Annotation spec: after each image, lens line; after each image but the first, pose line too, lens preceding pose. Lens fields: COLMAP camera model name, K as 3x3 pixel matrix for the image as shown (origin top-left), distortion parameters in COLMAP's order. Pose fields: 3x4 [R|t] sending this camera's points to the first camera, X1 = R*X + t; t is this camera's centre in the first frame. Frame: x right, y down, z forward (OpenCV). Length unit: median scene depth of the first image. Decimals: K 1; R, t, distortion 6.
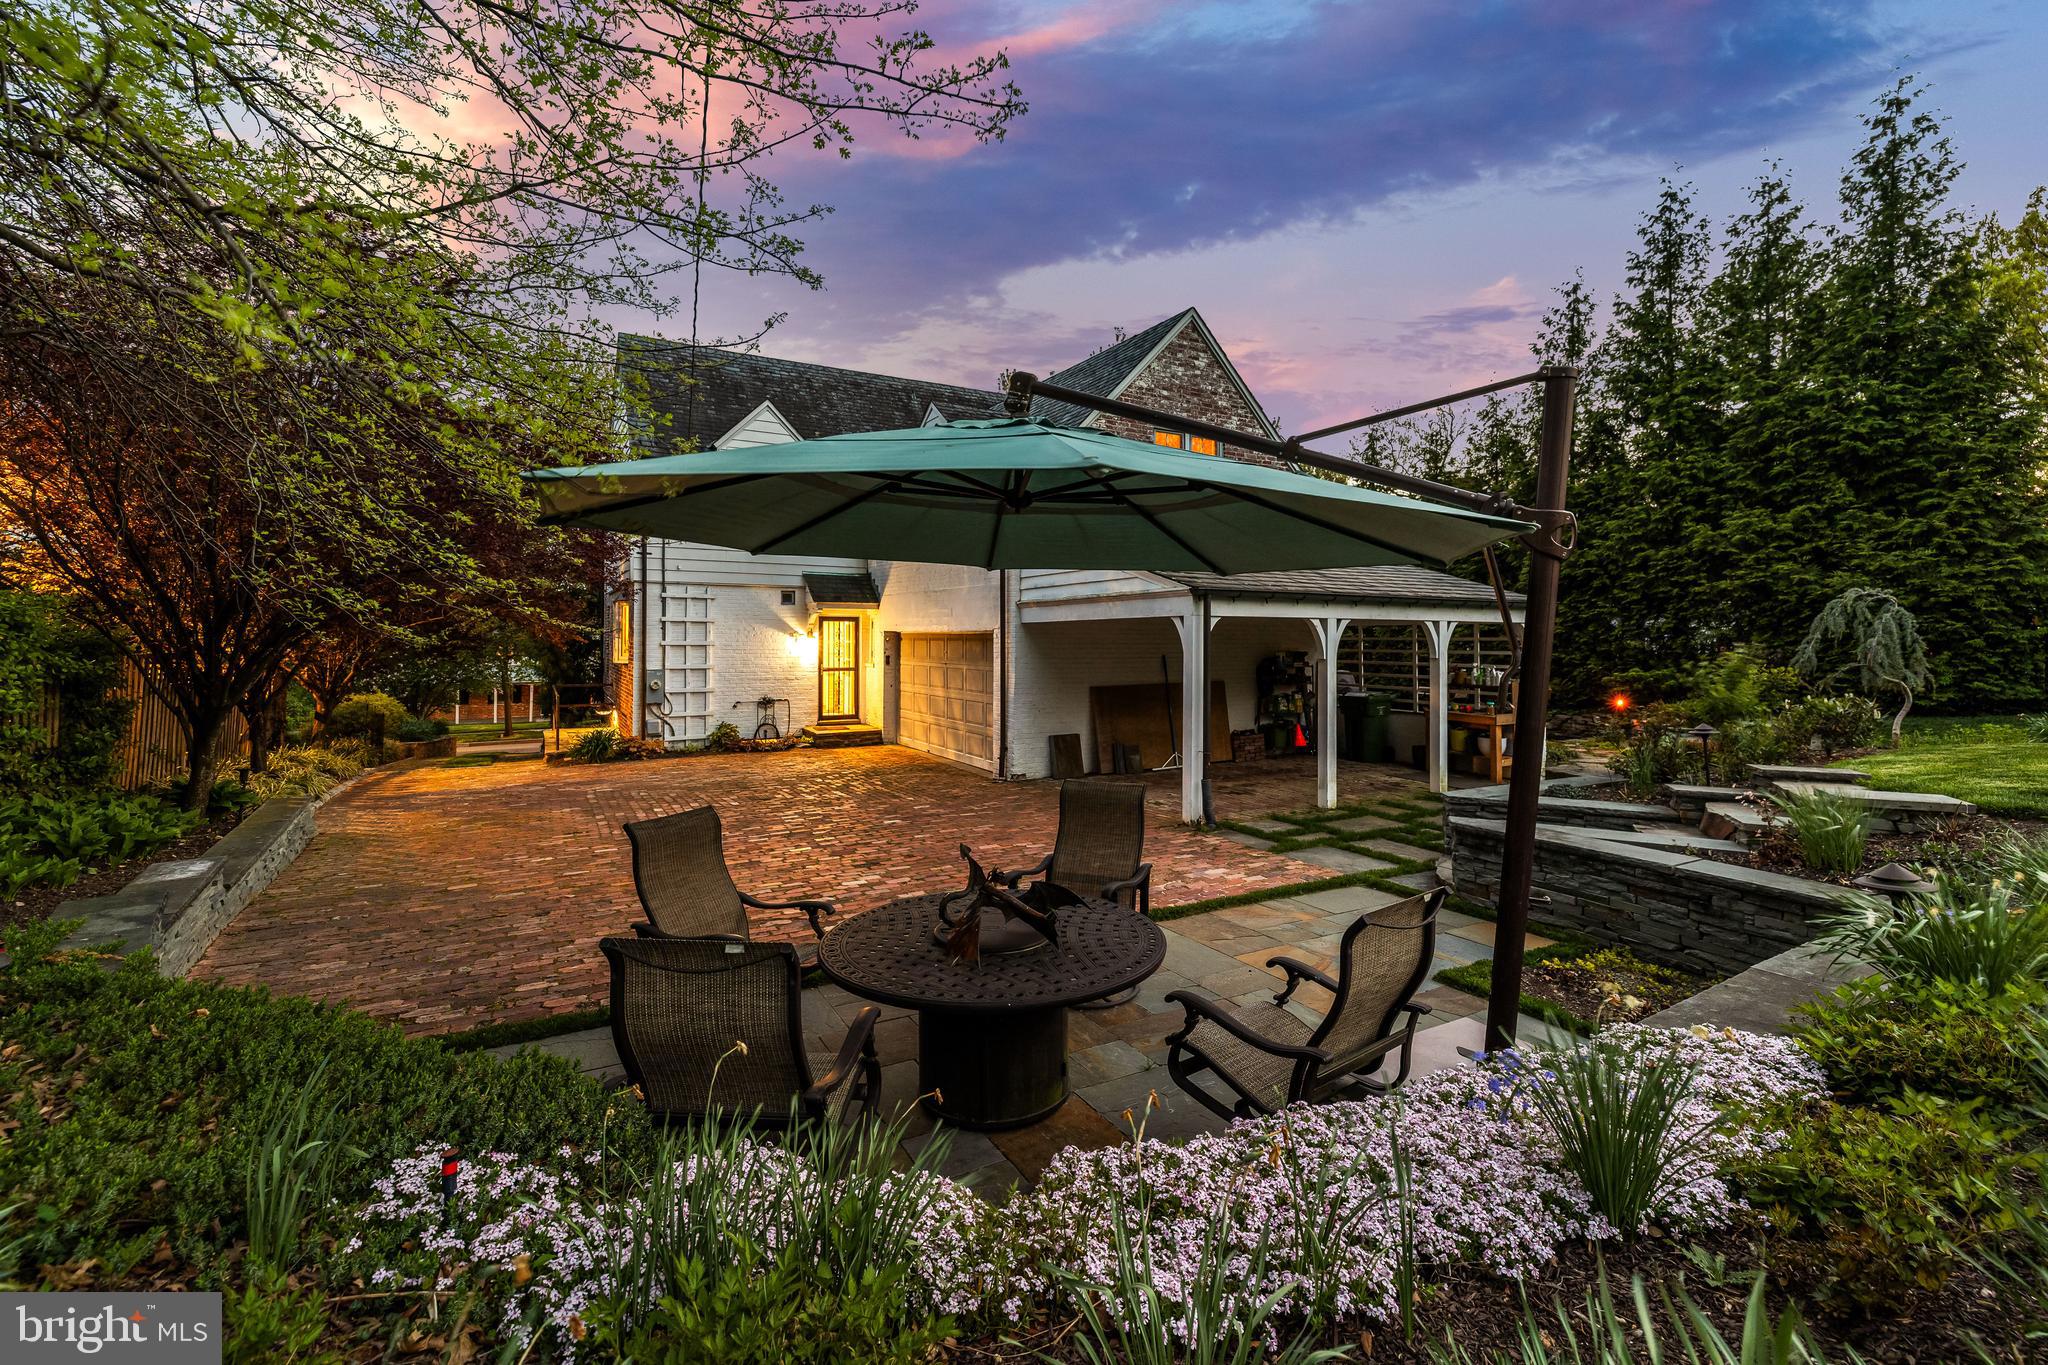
lens RADIAL K [[879.0, 0, 1023.2], [0, 879.0, 629.6], [0, 0, 1]] dist [0.005158, 0.000175]
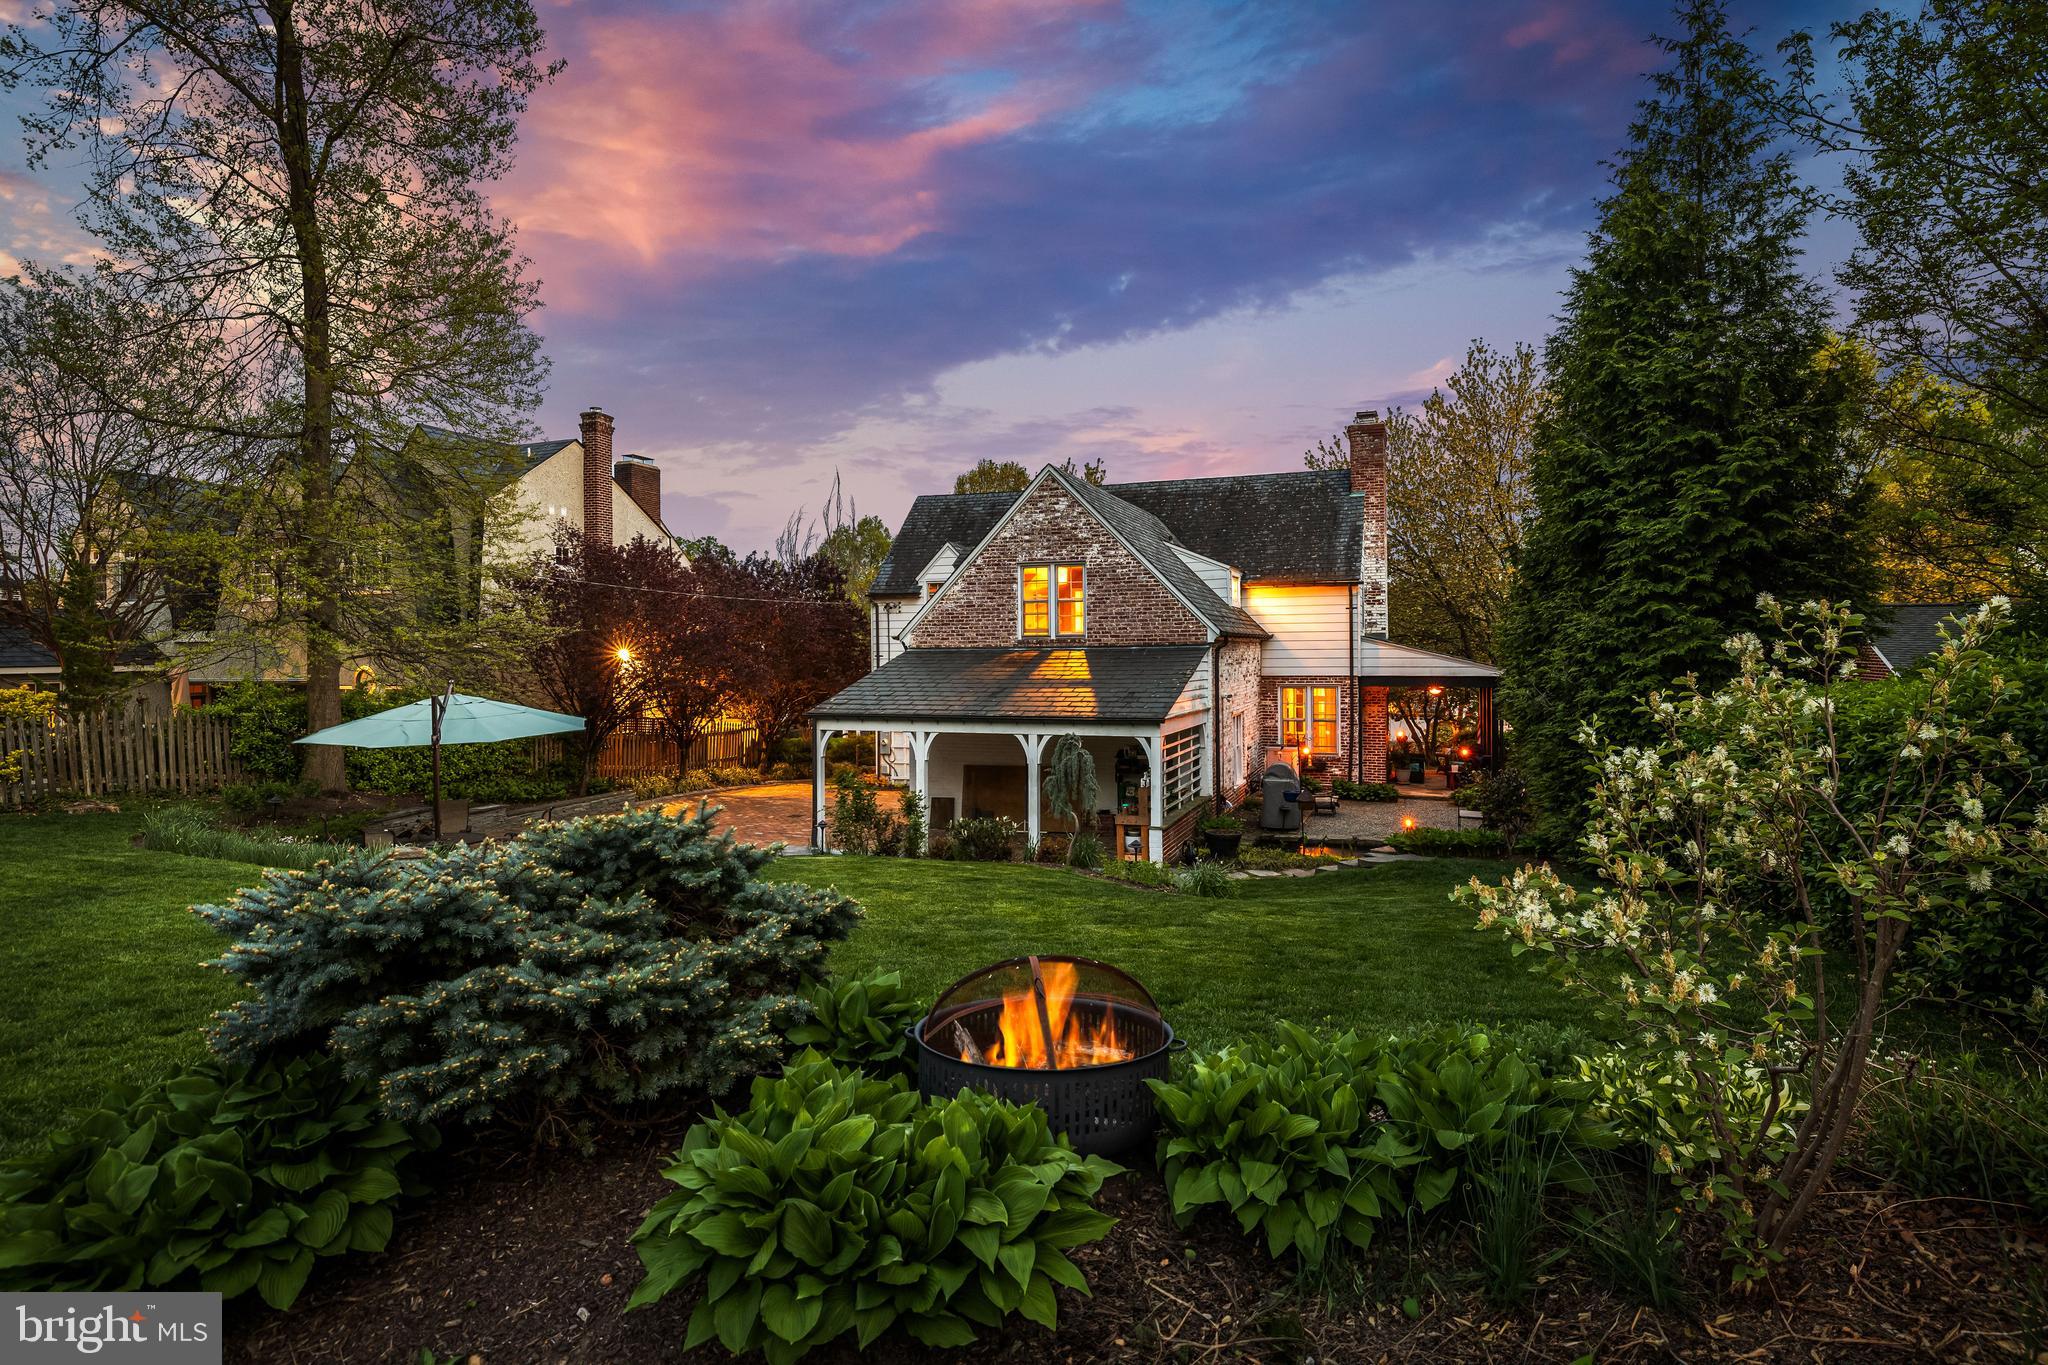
lens RADIAL K [[1047.0, 0, 1032.7], [0, 1047.0, 653.3], [0, 0, 1]] dist [-0.002217, 0.000095]
pose [[0.646146, -0.009689, -0.763152, 1.249170], [0.018271, 0.999829, 0.002776, -0.100317], [0.762995, -0.015737, 0.646213, 0.024825]]
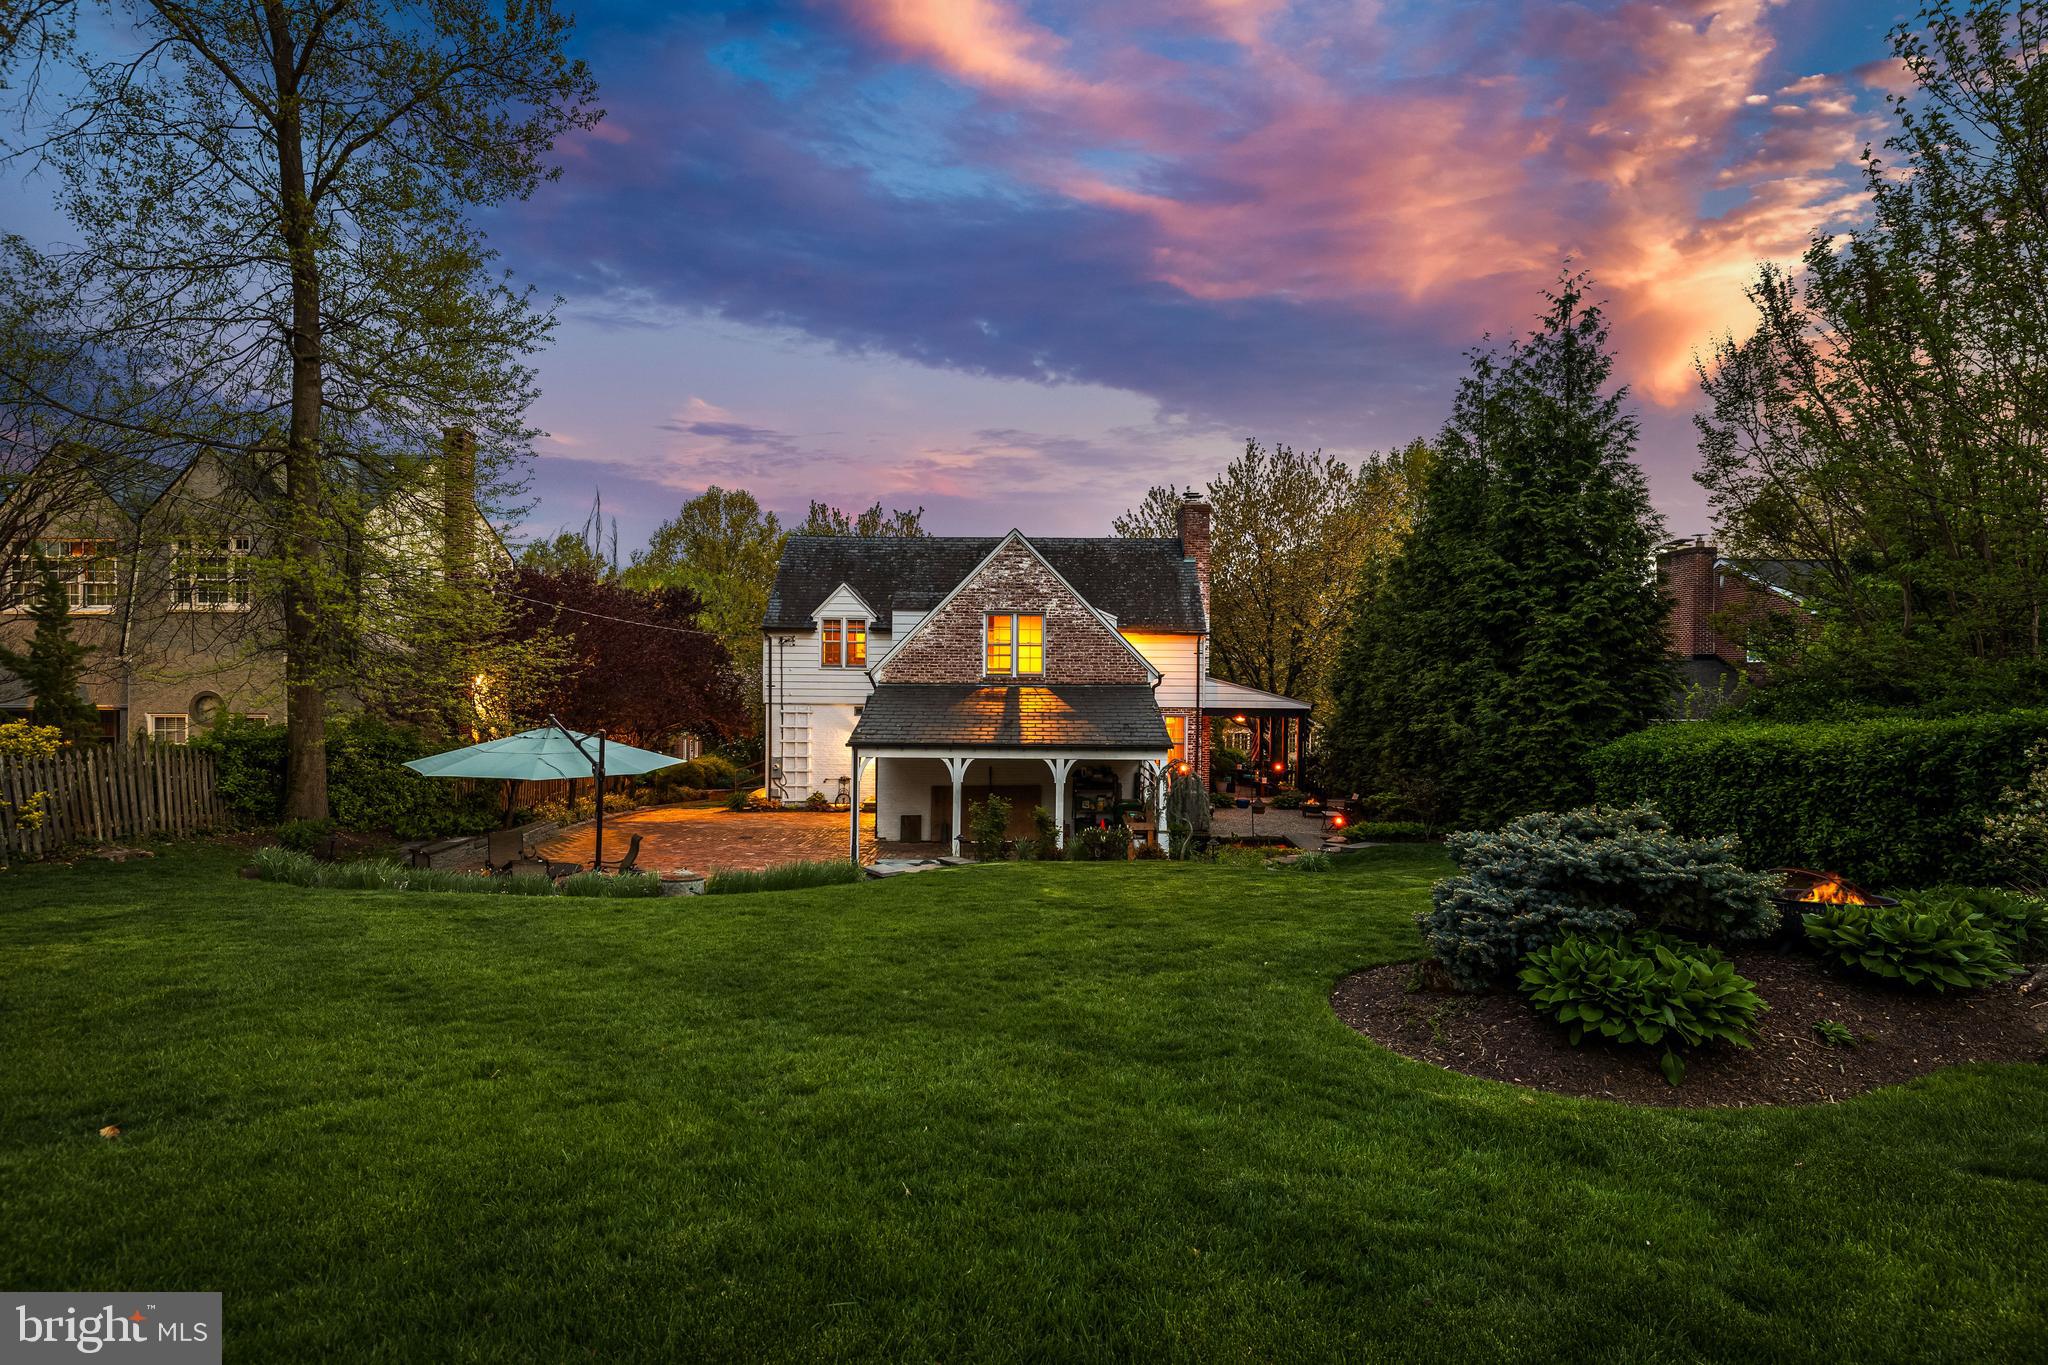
lens RADIAL K [[1005.7, 0, 1024.0], [0, 1005.7, 682.5], [0, 0, 1]] dist [-0.003287, -0.000884]
pose [[0.866633, 0.005059, -0.498920, 0.996860], [0.001902, 0.999908, 0.013444, -0.128415], [0.498942, -0.012600, 0.866544, -0.421585]]
